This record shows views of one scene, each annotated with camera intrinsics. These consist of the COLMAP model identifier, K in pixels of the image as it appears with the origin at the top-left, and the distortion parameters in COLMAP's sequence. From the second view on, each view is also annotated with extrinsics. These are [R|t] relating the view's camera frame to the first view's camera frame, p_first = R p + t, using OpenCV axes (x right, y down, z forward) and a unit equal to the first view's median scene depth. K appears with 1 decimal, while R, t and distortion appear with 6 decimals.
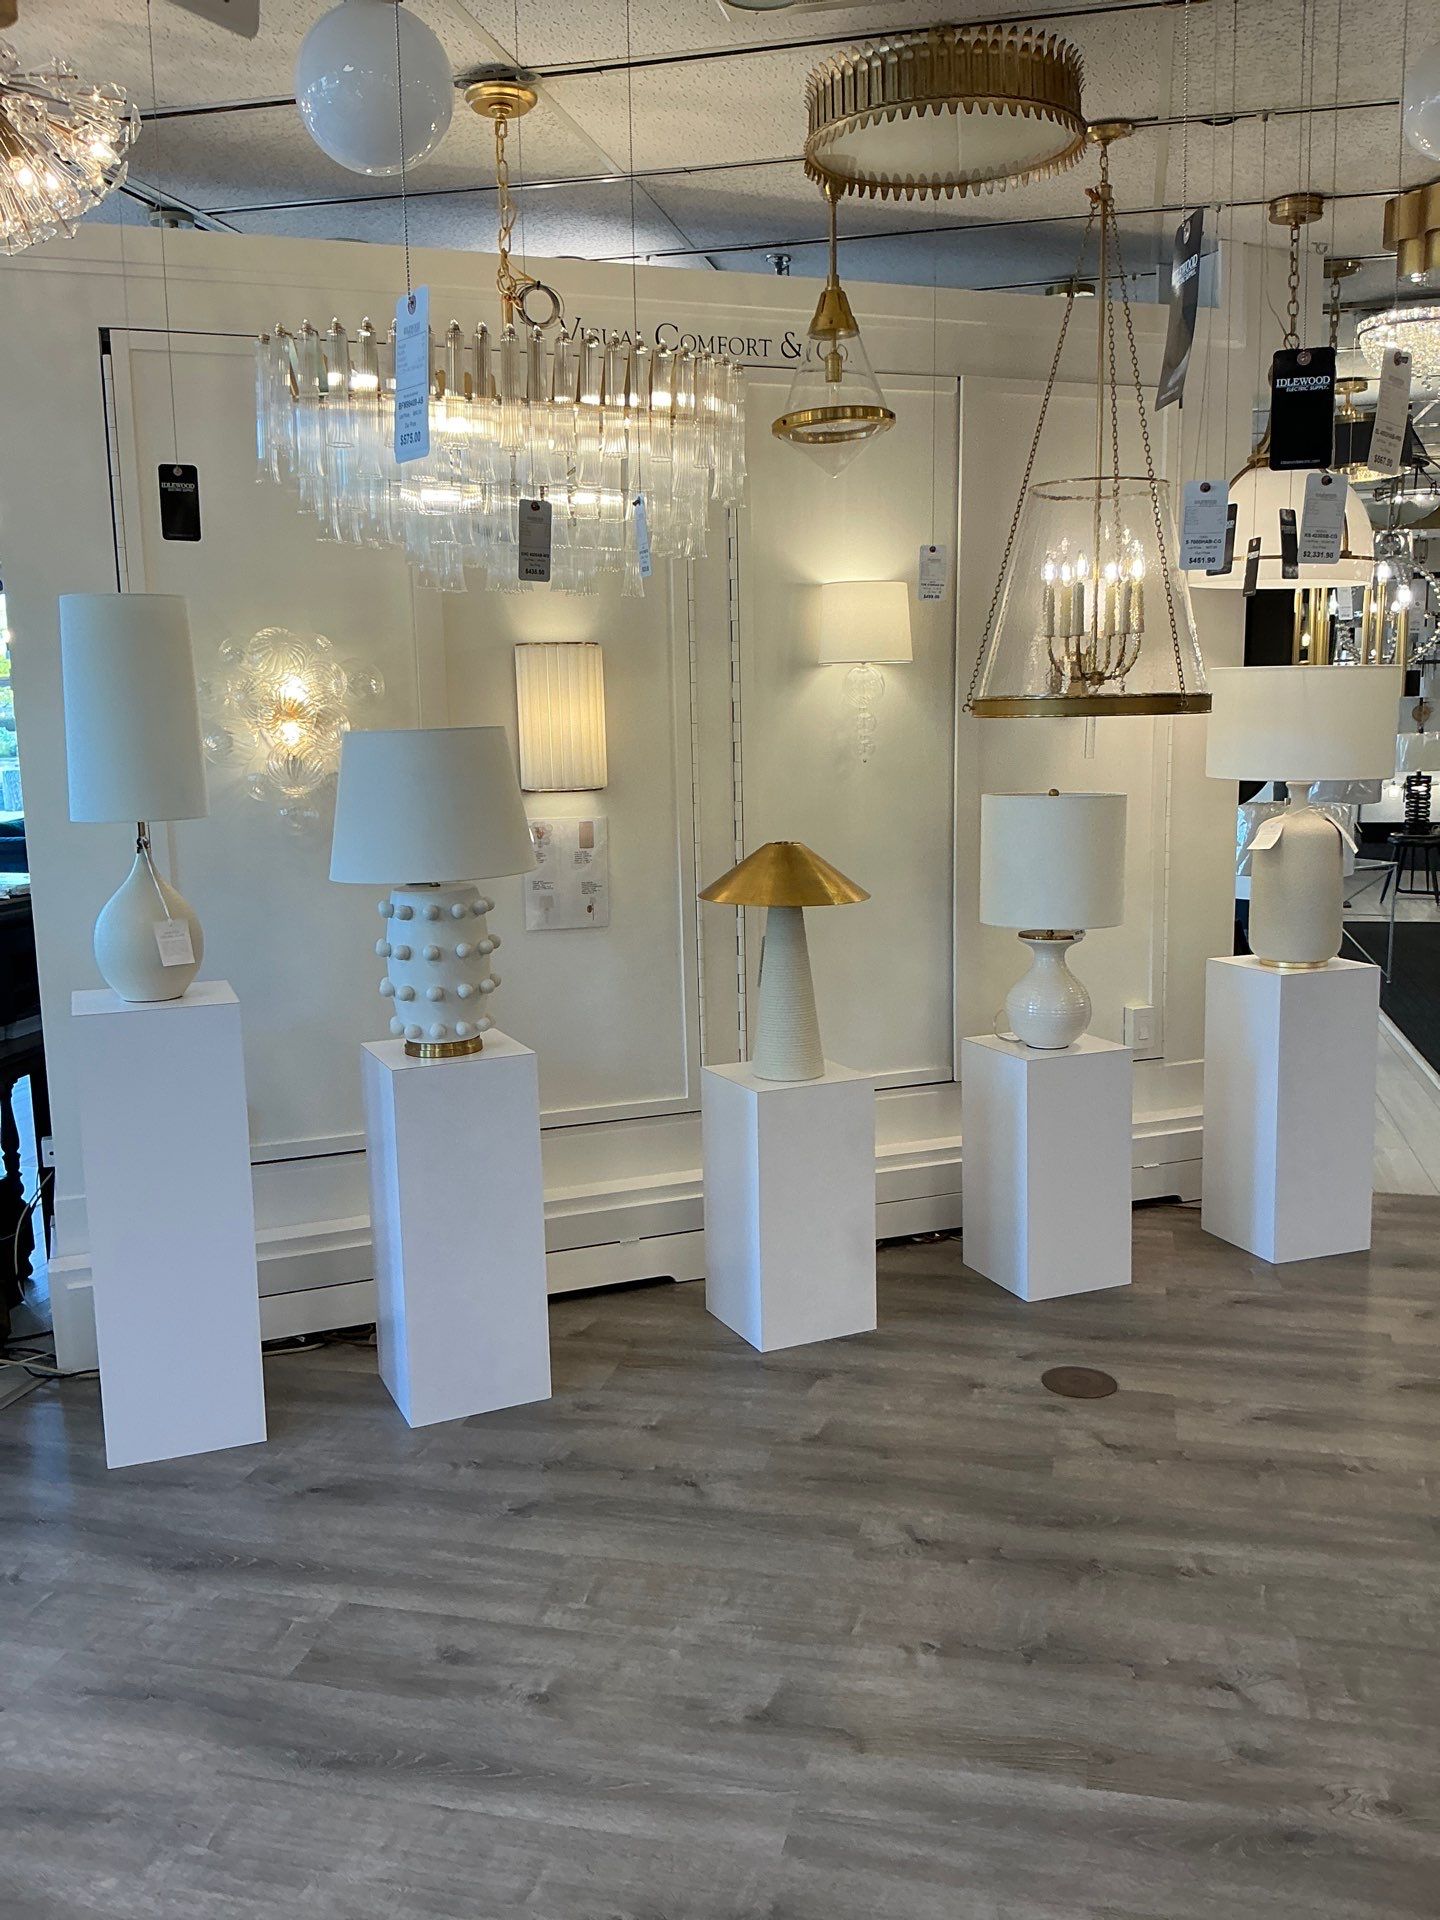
lens RADIAL K [[1652.4, 0, 720.0], [0, 1652.4, 960.0], [0, 0, 1]] dist [0.126977, -0.268912]
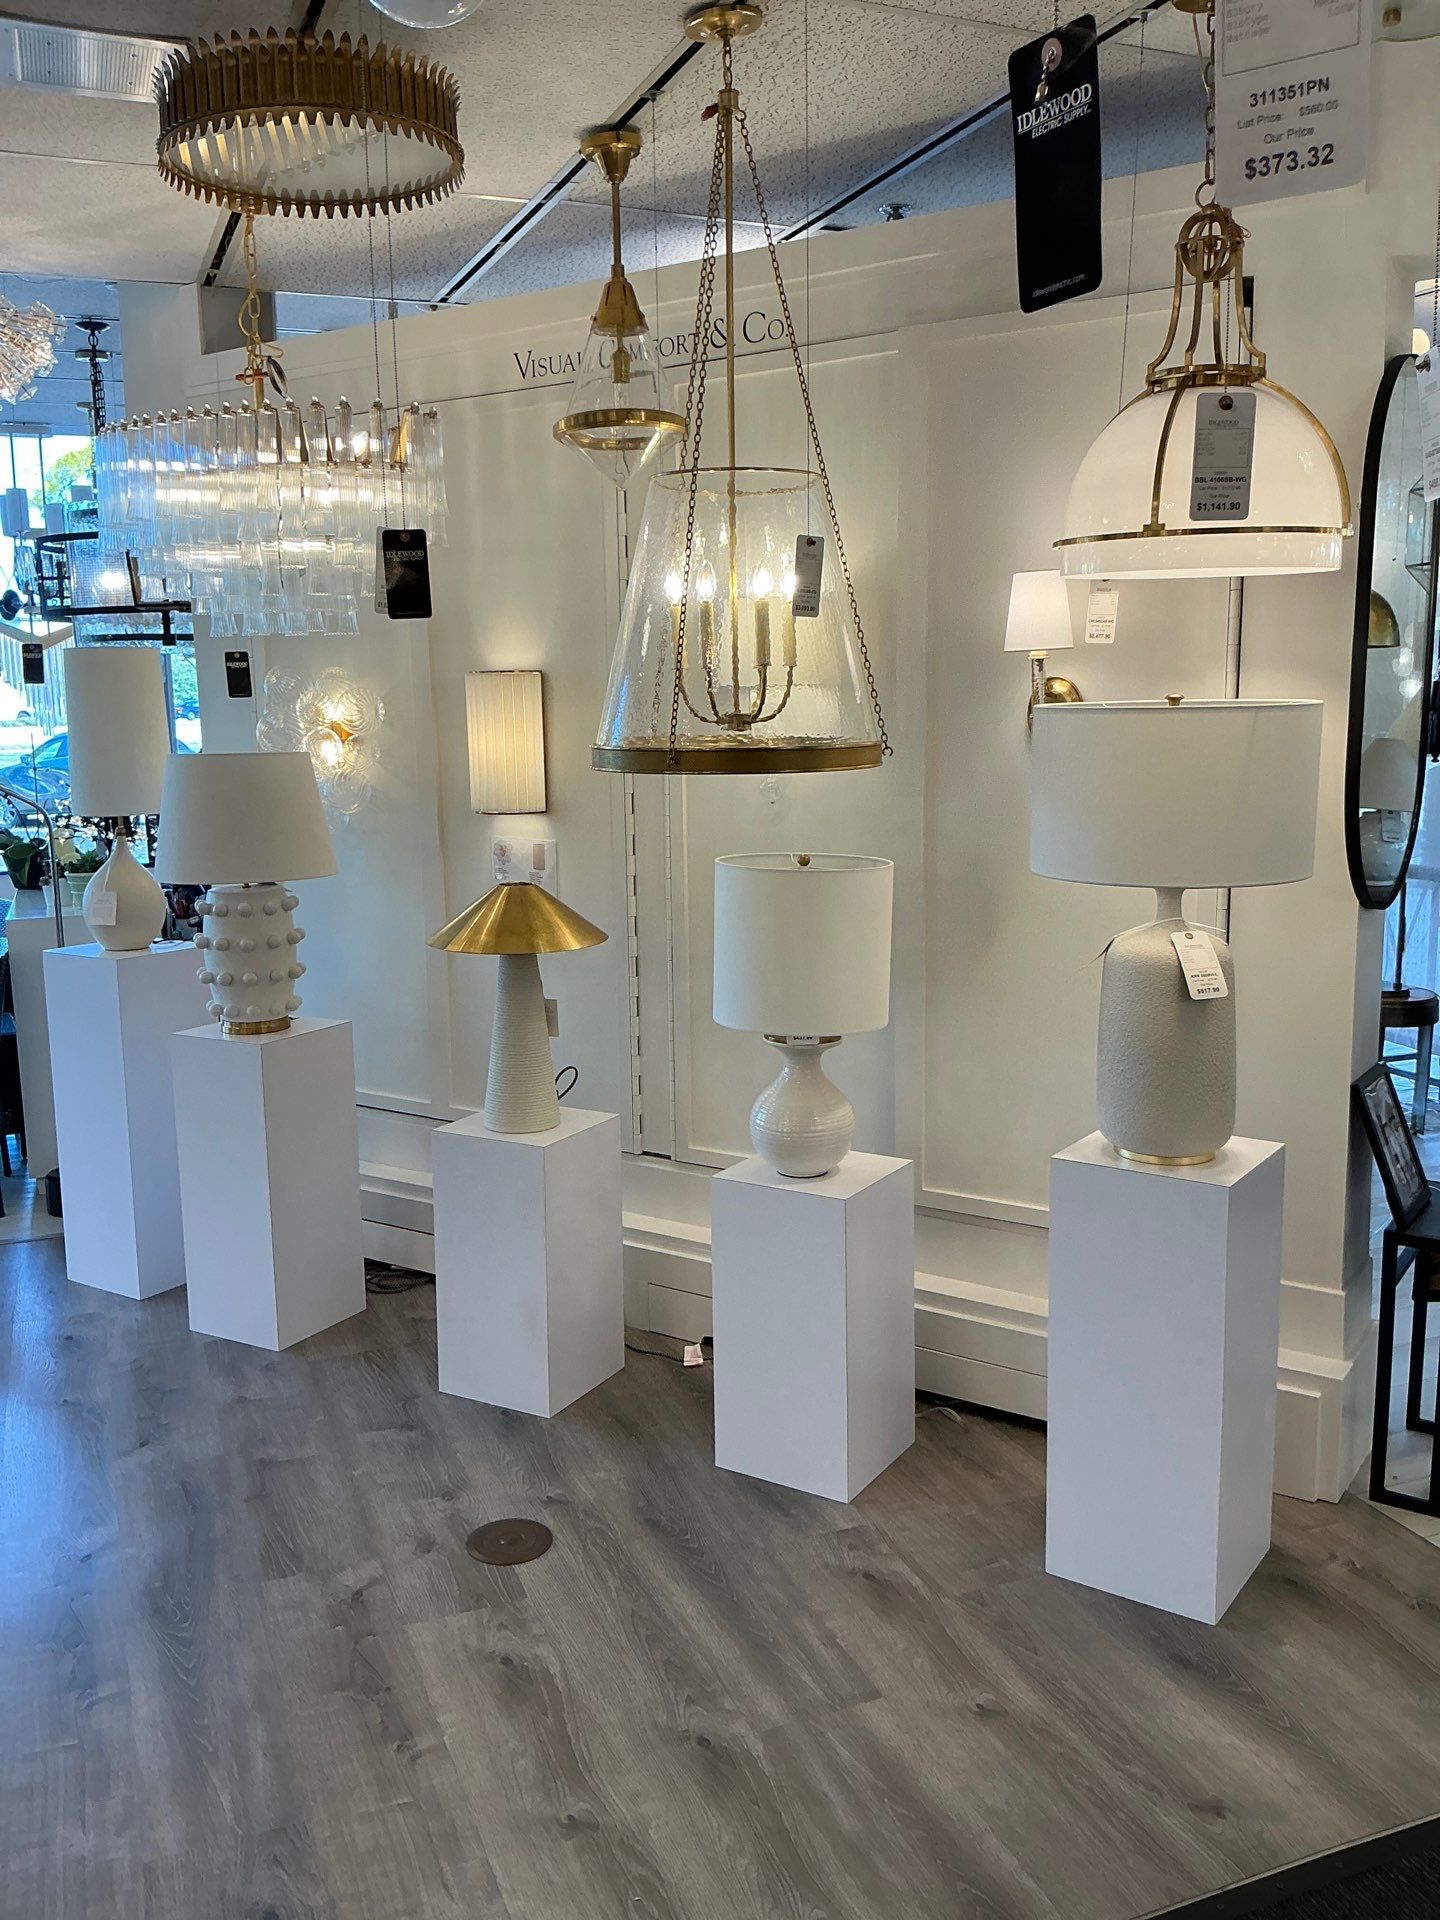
lens RADIAL K [[1652.4, 0, 720.0], [0, 1652.4, 960.0], [0, 0, 1]] dist [0.126977, -0.268912]
pose [[0.558870, 0.143315, -0.816777, 0.948414], [-0.122939, 0.988388, 0.089307, -0.135424], [0.820092, 0.050503, 0.569999, 0.589216]]
